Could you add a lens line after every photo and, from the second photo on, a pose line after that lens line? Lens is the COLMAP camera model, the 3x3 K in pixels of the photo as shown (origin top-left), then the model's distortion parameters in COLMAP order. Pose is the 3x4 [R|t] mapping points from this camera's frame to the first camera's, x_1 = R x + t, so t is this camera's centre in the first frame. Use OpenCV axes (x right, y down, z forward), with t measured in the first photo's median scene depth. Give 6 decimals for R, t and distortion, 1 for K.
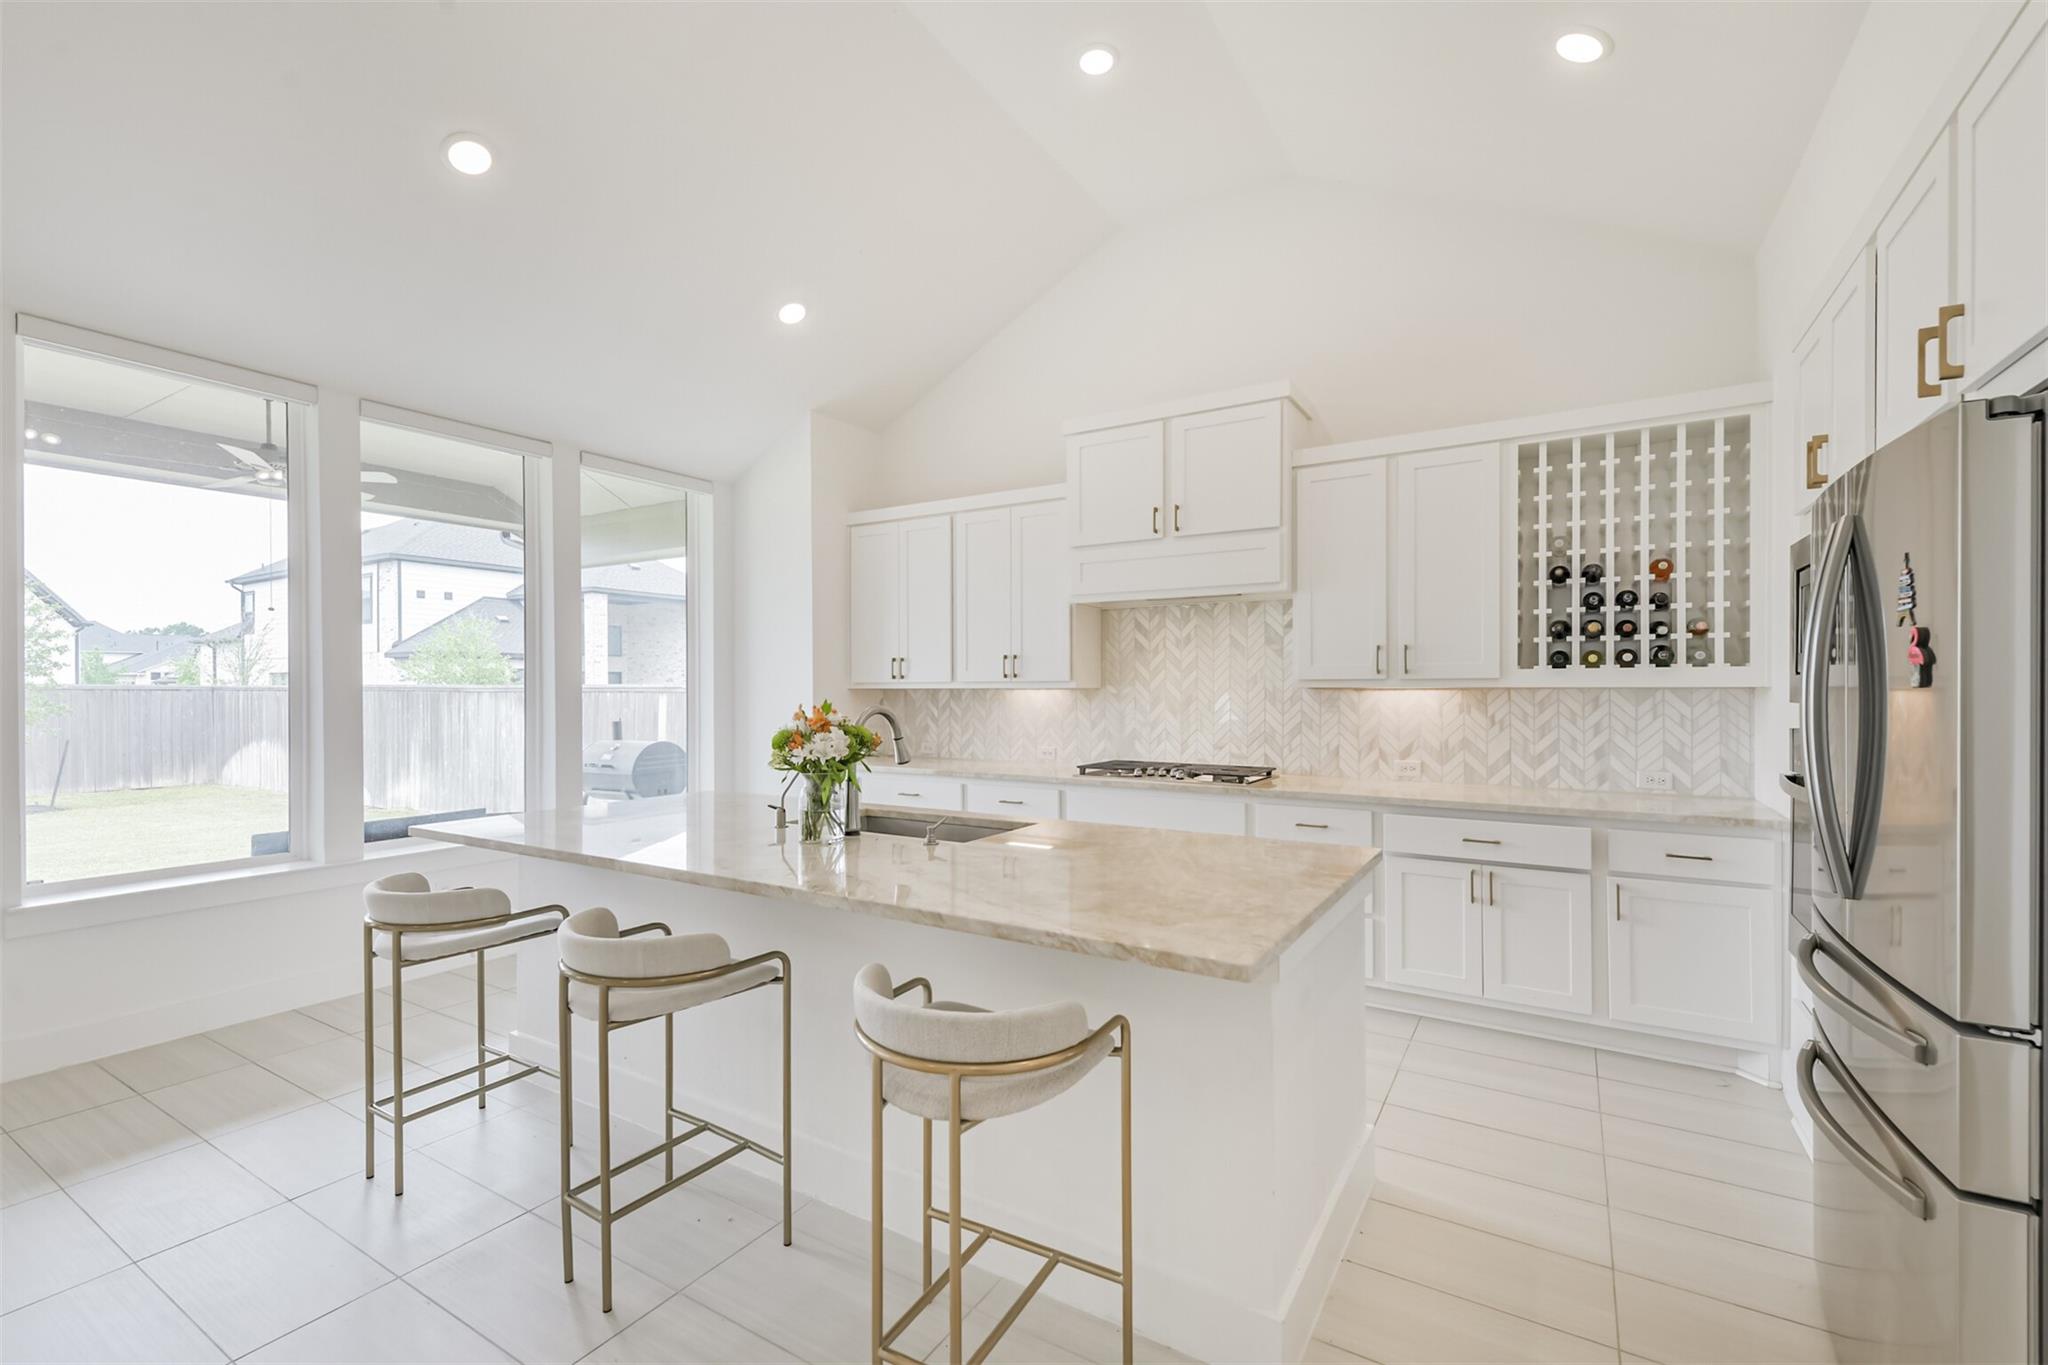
lens RADIAL K [[884.4, 0, 1017.5], [0, 884.4, 689.4], [0, 0, 1]] dist [0.018741, 0.000099]
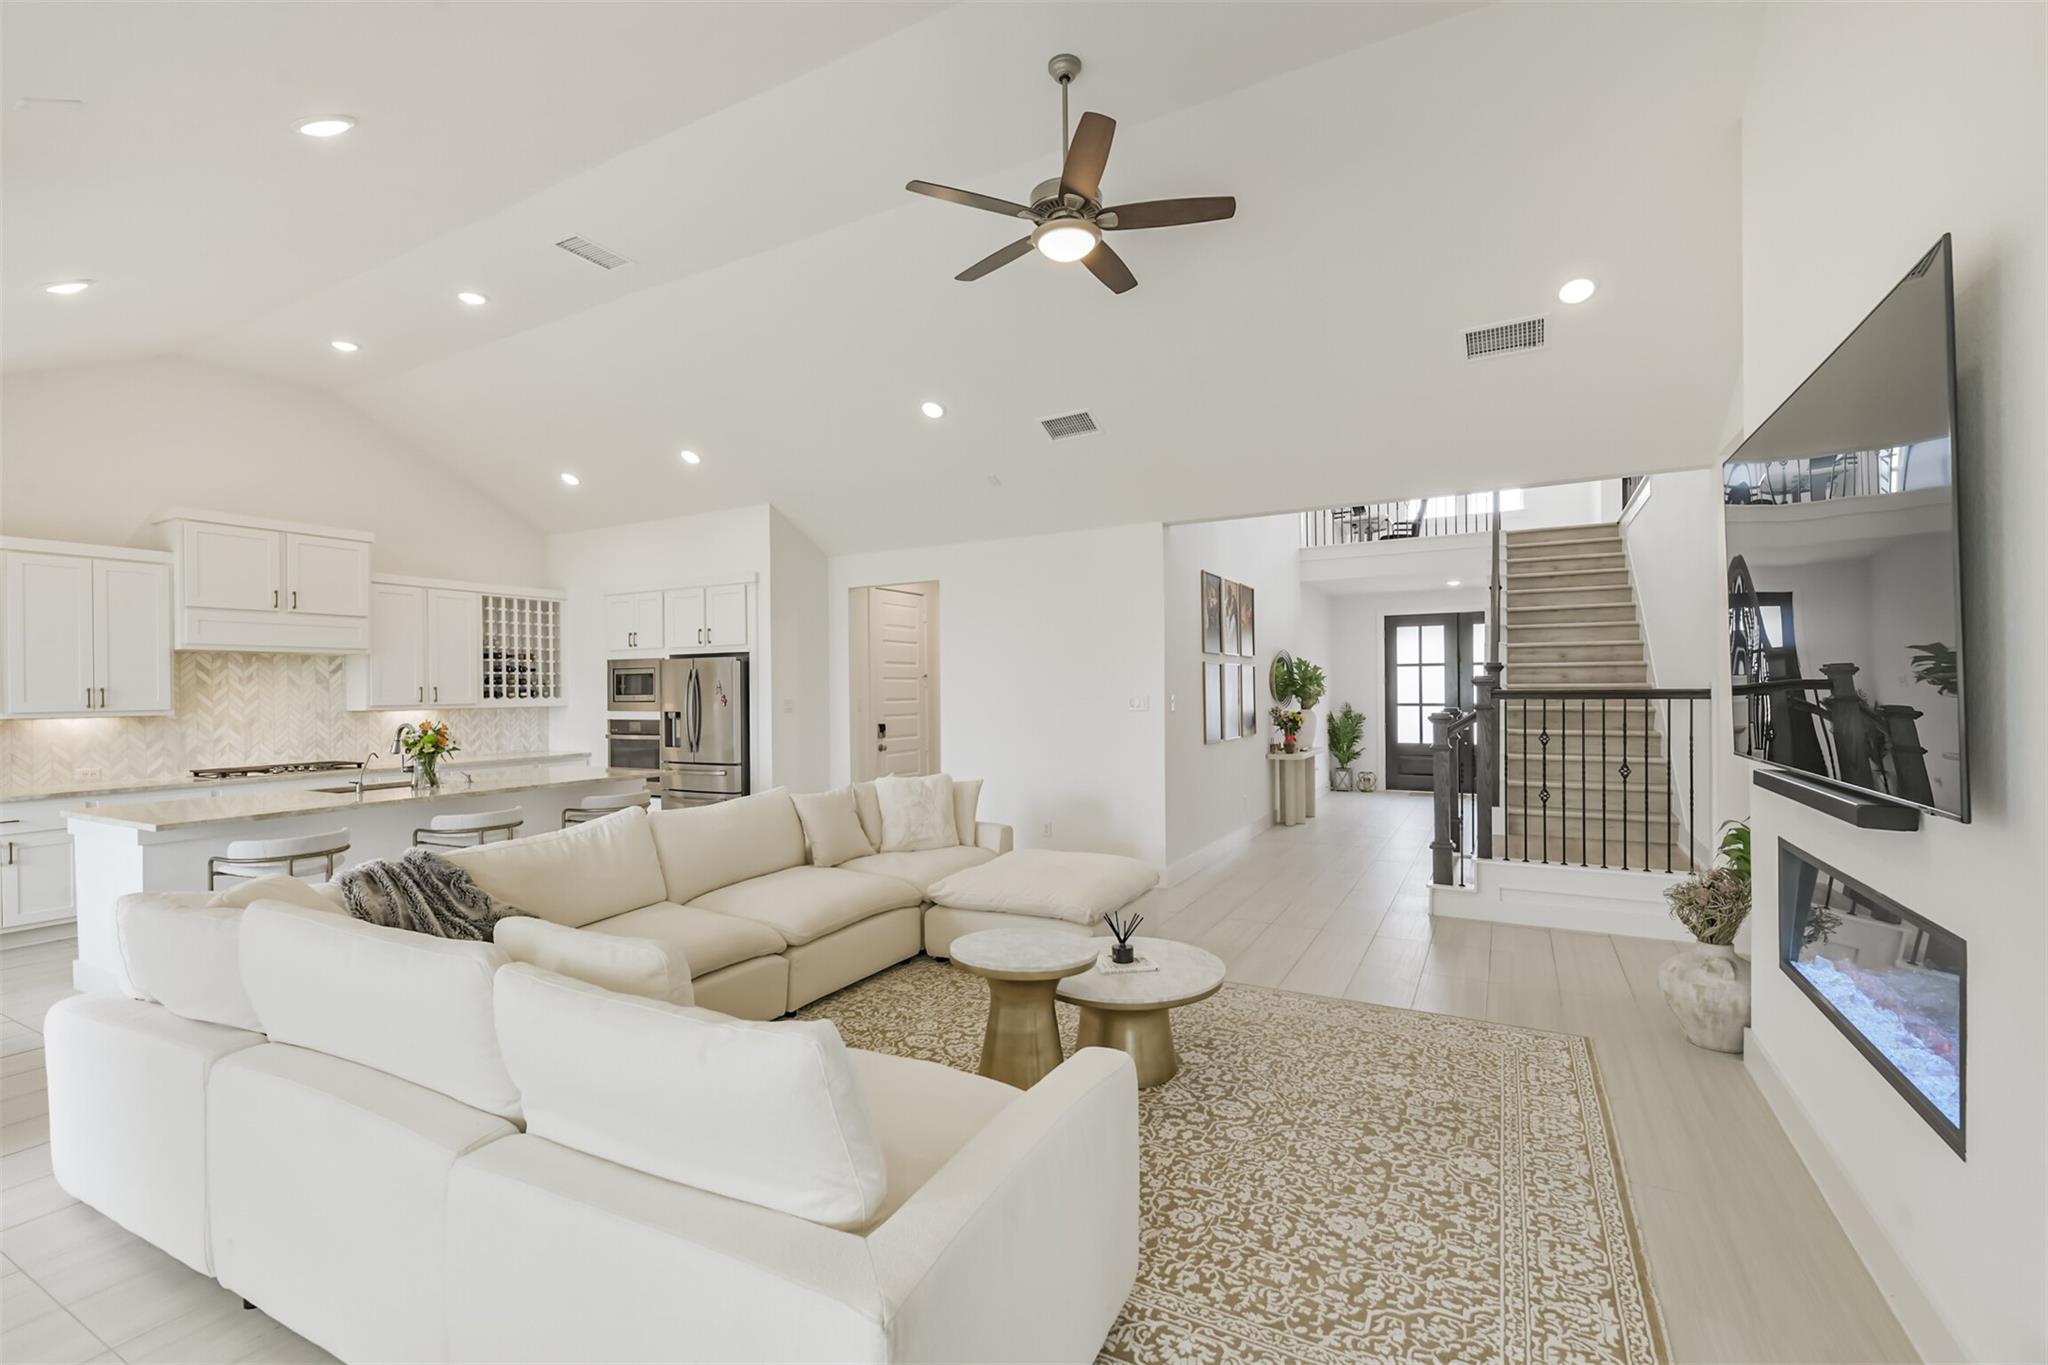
lens RADIAL K [[884.4, 0, 1017.5], [0, 884.4, 689.4], [0, 0, 1]] dist [0.018741, 0.000099]
pose [[-0.048754, 0.009439, 0.998766, -1.431398], [0.025533, 0.999640, -0.008200, 0.004345], [-0.998484, 0.025102, -0.048978, -0.158082]]
